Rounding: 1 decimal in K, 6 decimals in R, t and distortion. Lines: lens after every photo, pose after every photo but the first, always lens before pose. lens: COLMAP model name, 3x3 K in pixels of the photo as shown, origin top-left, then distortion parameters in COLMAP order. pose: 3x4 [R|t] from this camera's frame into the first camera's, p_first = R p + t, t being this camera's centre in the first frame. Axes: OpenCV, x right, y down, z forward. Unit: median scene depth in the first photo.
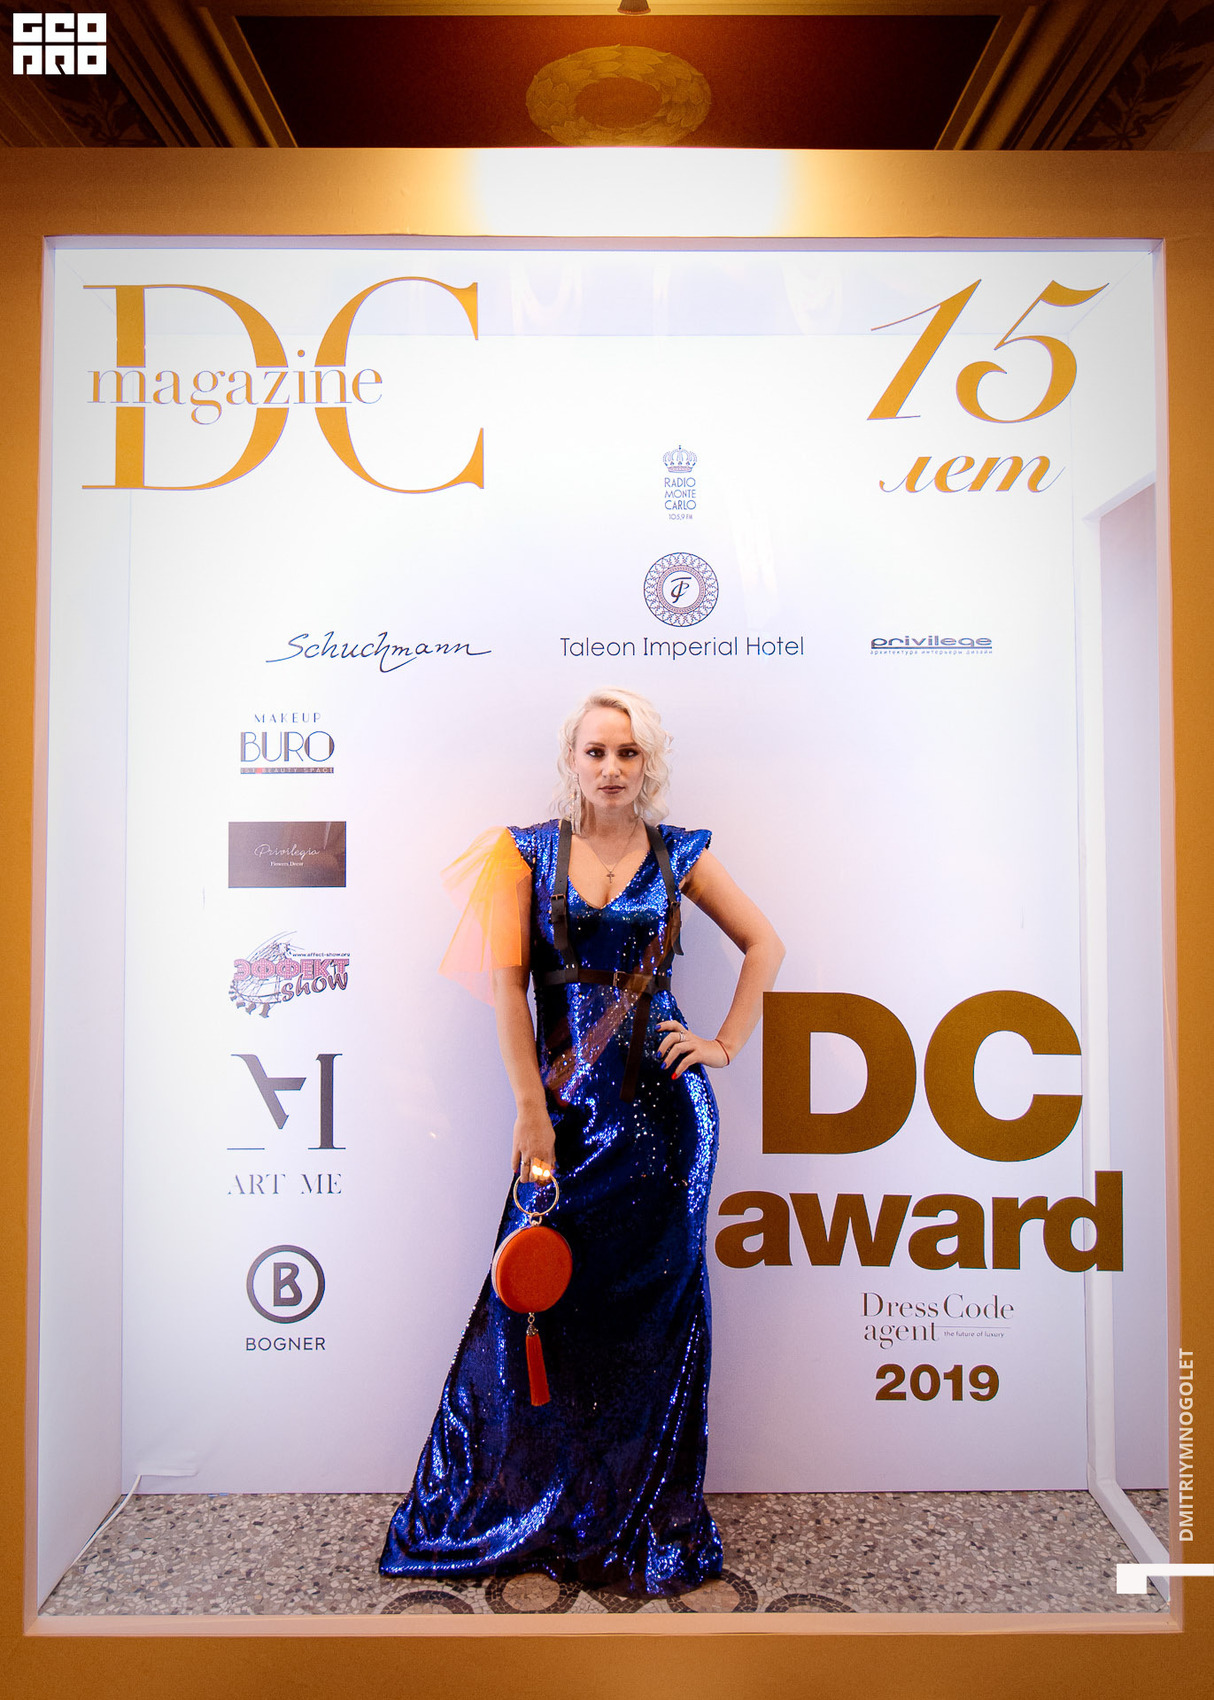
lens RADIAL K [[1256.0, 0, 598.6], [0, 1256.0, 775.9], [0, 0, 1]] dist [-0.018204, 0.010347]
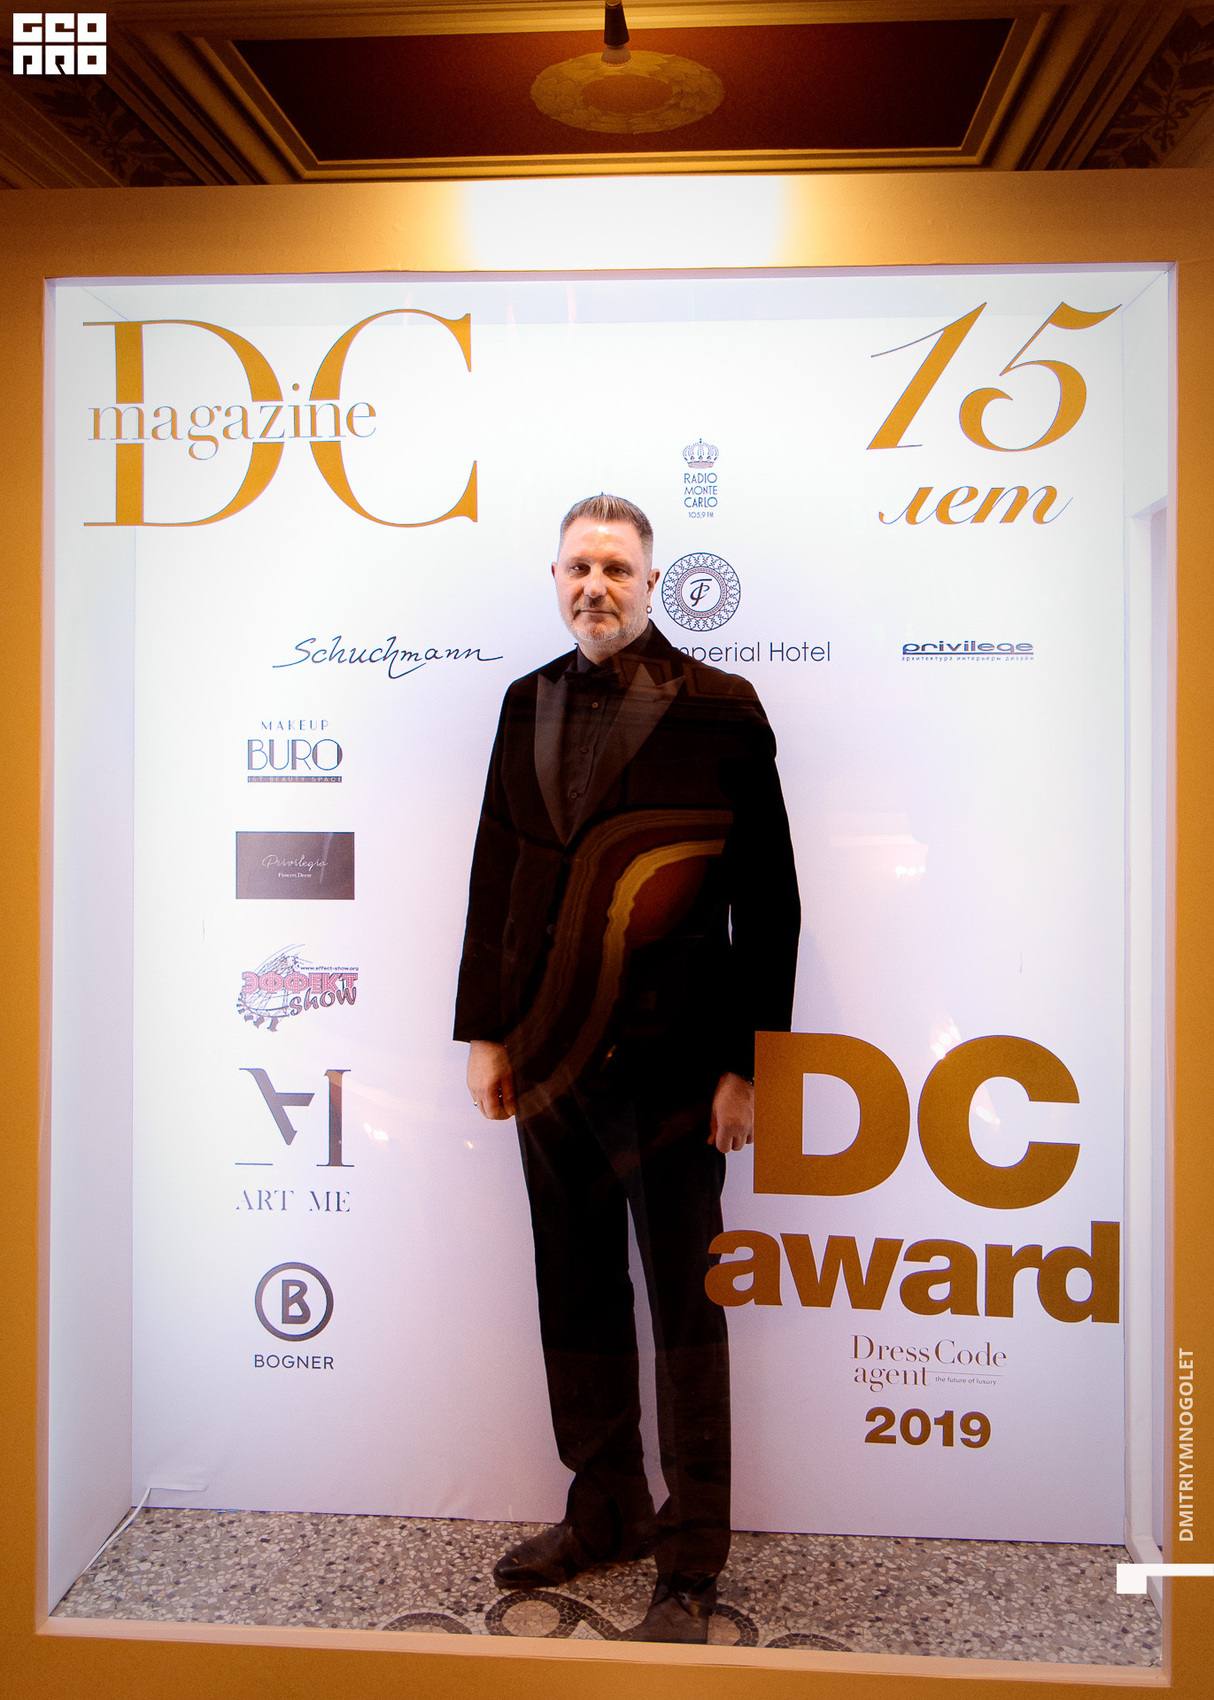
lens RADIAL K [[1516.1, 0, 603.6], [0, 1516.1, 717.8], [0, 0, 1]] dist [-0.009742, 0.006271]
pose [[0.997348, 0.004065, -0.072665, 0.086687], [-0.002114, 0.999636, 0.026903, -0.095621], [0.072748, -0.026678, 0.996993, -0.175193]]
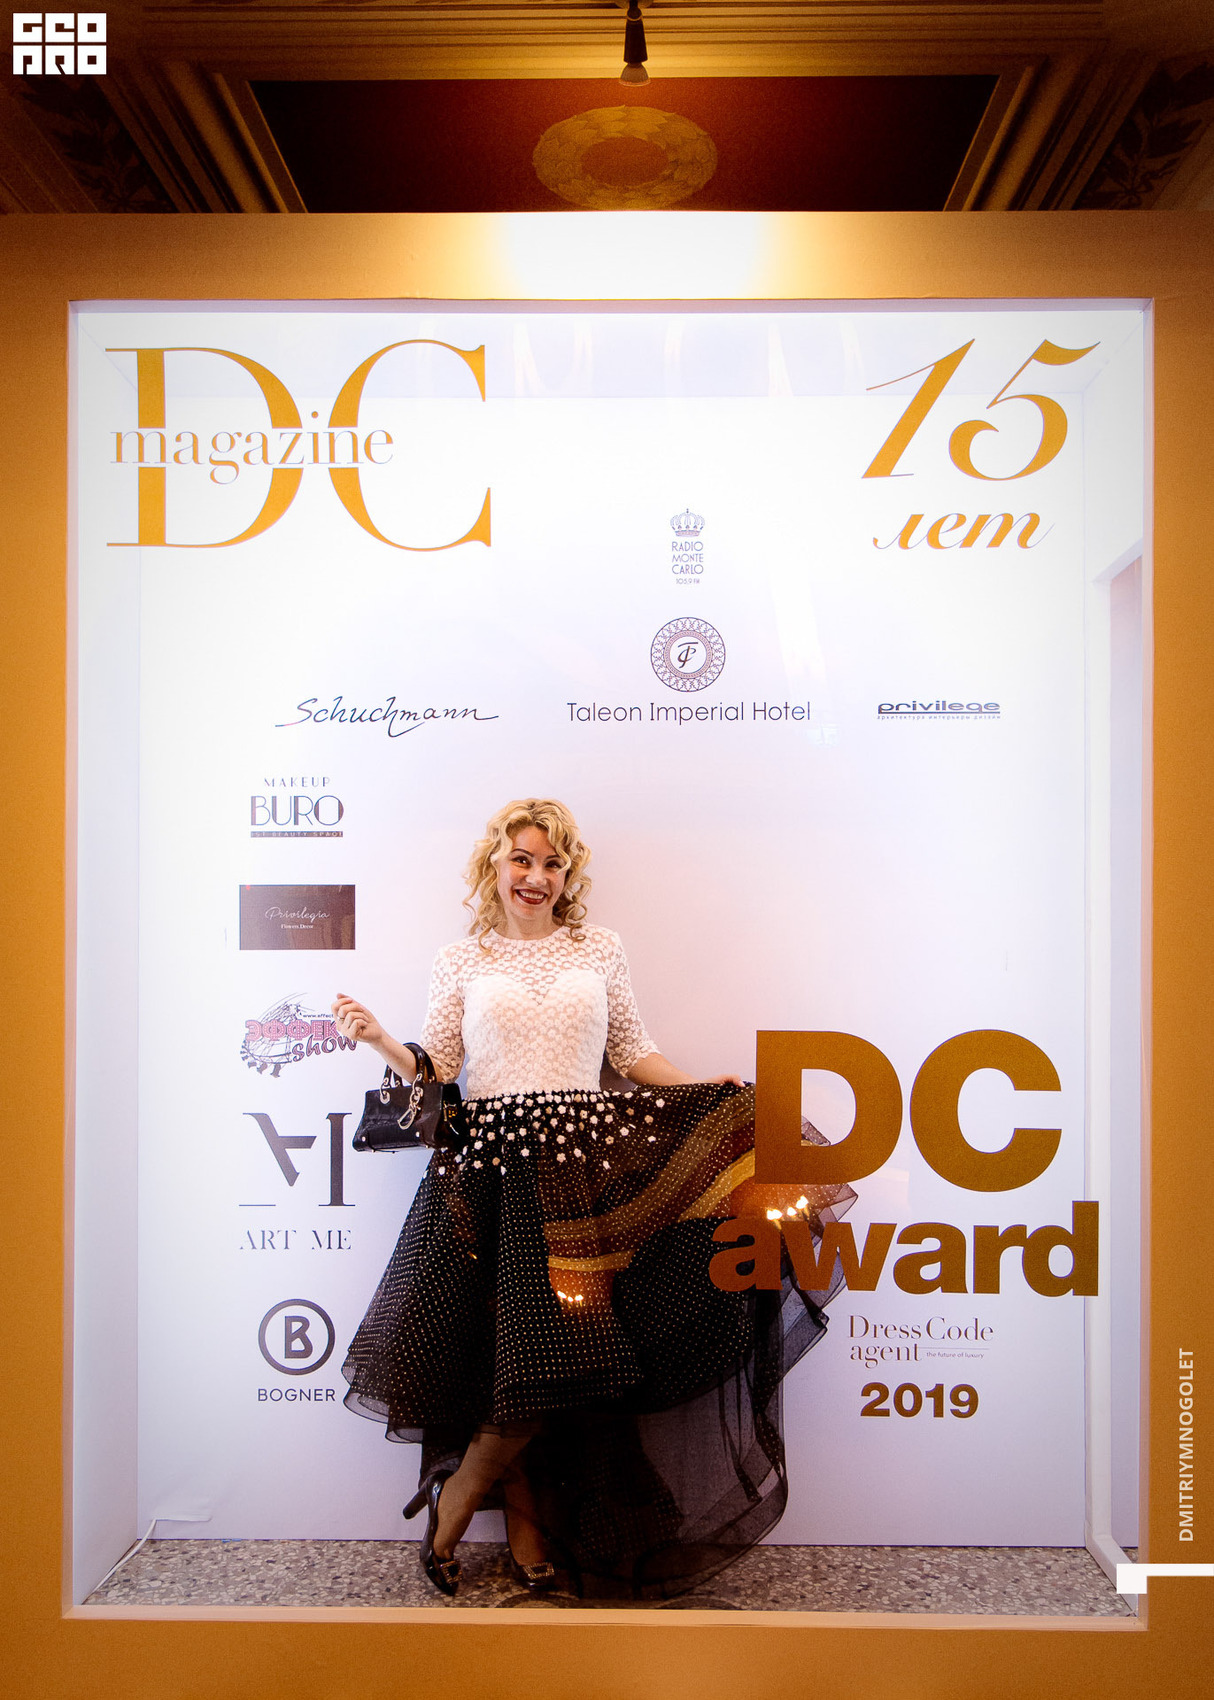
lens RADIAL K [[1439.7, 0, 595.3], [0, 1439.7, 958.5], [0, 0, 1]] dist [-0.001904, -0.005075]
pose [[0.999777, 0.004109, -0.020725, 0.019004], [-0.003481, 0.999537, 0.030227, 0.068065], [0.020839, -0.030148, 0.999328, -0.178656]]
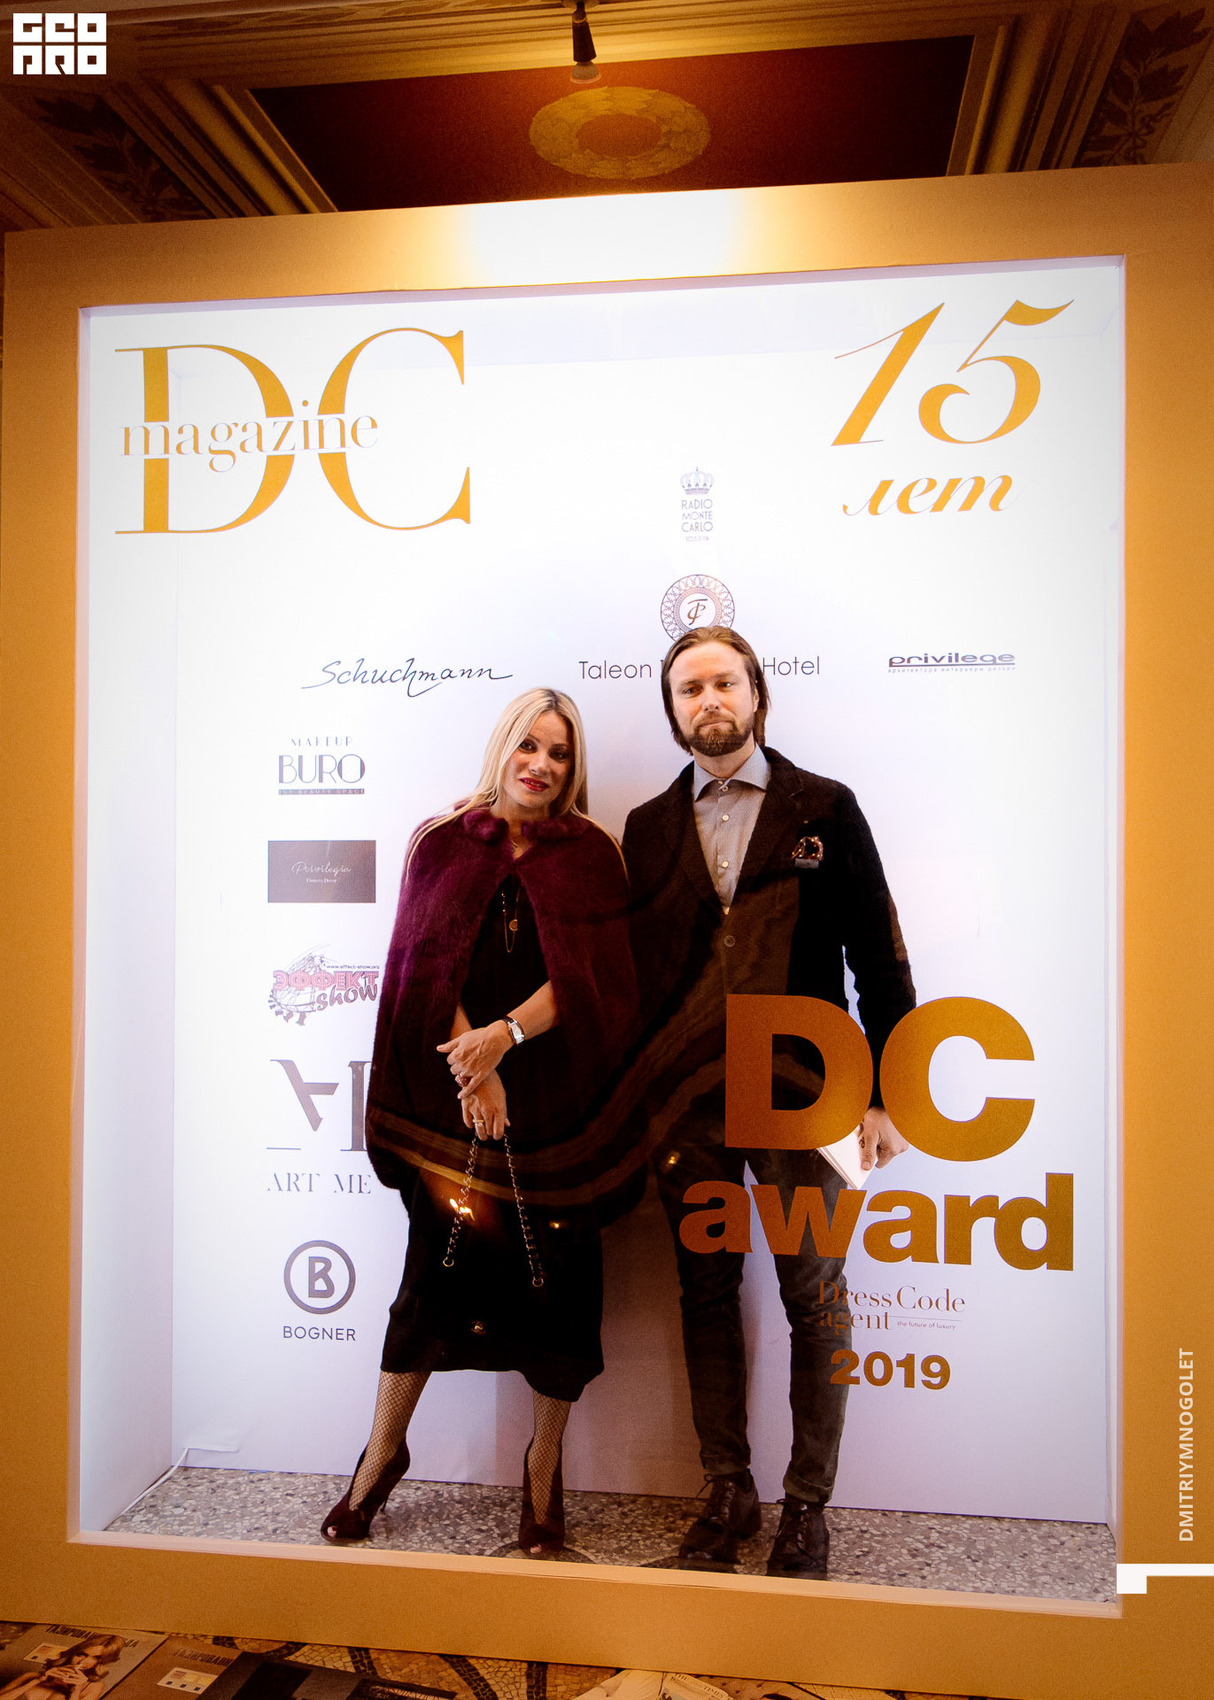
lens RADIAL K [[1477.4, 0, 591.7], [0, 1477.4, 851.9], [0, 0, 1]] dist [0.004399, -0.006417]
pose [[0.989524, 0.002990, -0.144336, 0.175550], [-0.000043, 0.999792, 0.020418, 0.023696], [0.144367, -0.020198, 0.989318, -0.218582]]
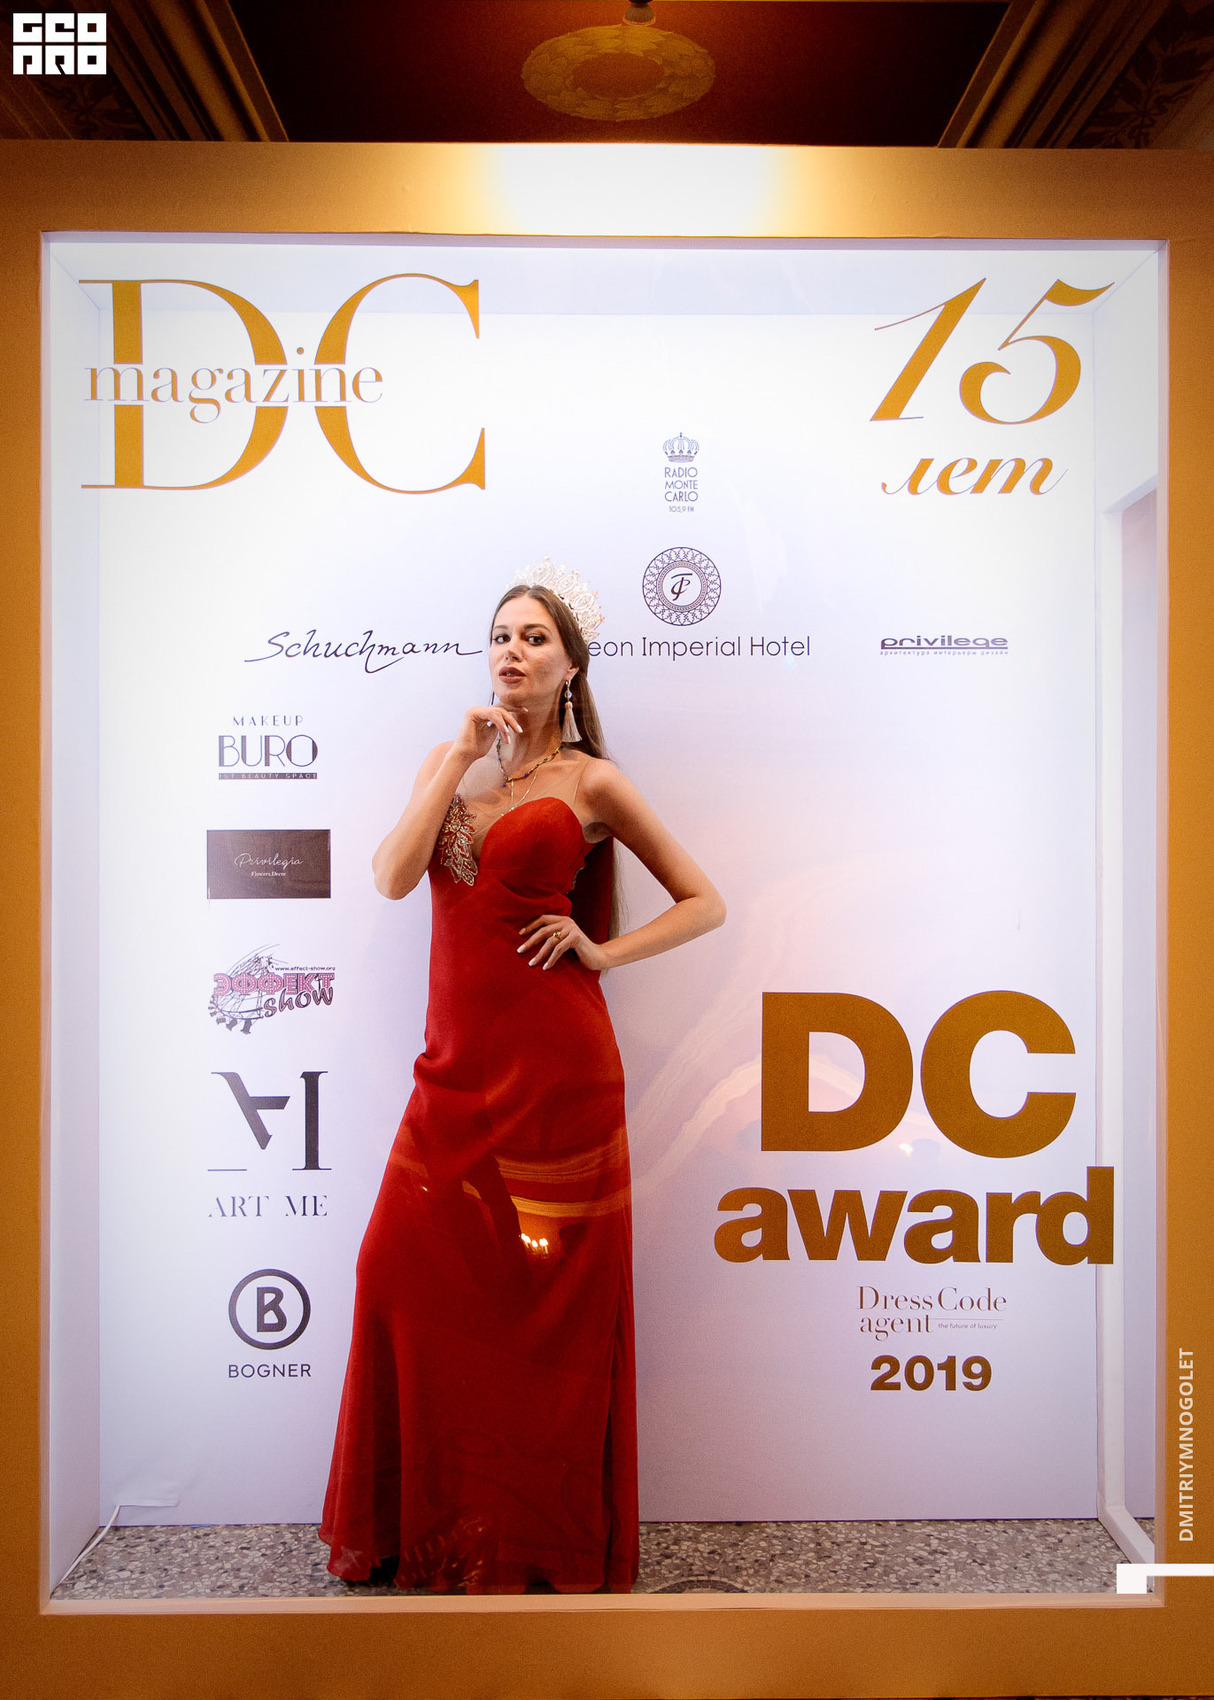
lens RADIAL K [[1620.7, 0, 588.0], [0, 1620.7, 856.5], [0, 0, 1]] dist [-0.001323, 0.001742]
pose [[0.999935, 0.001194, 0.011314, -0.021565], [-0.001576, 0.999428, 0.033784, 0.016872], [-0.011267, -0.033800, 0.999365, -0.266124]]
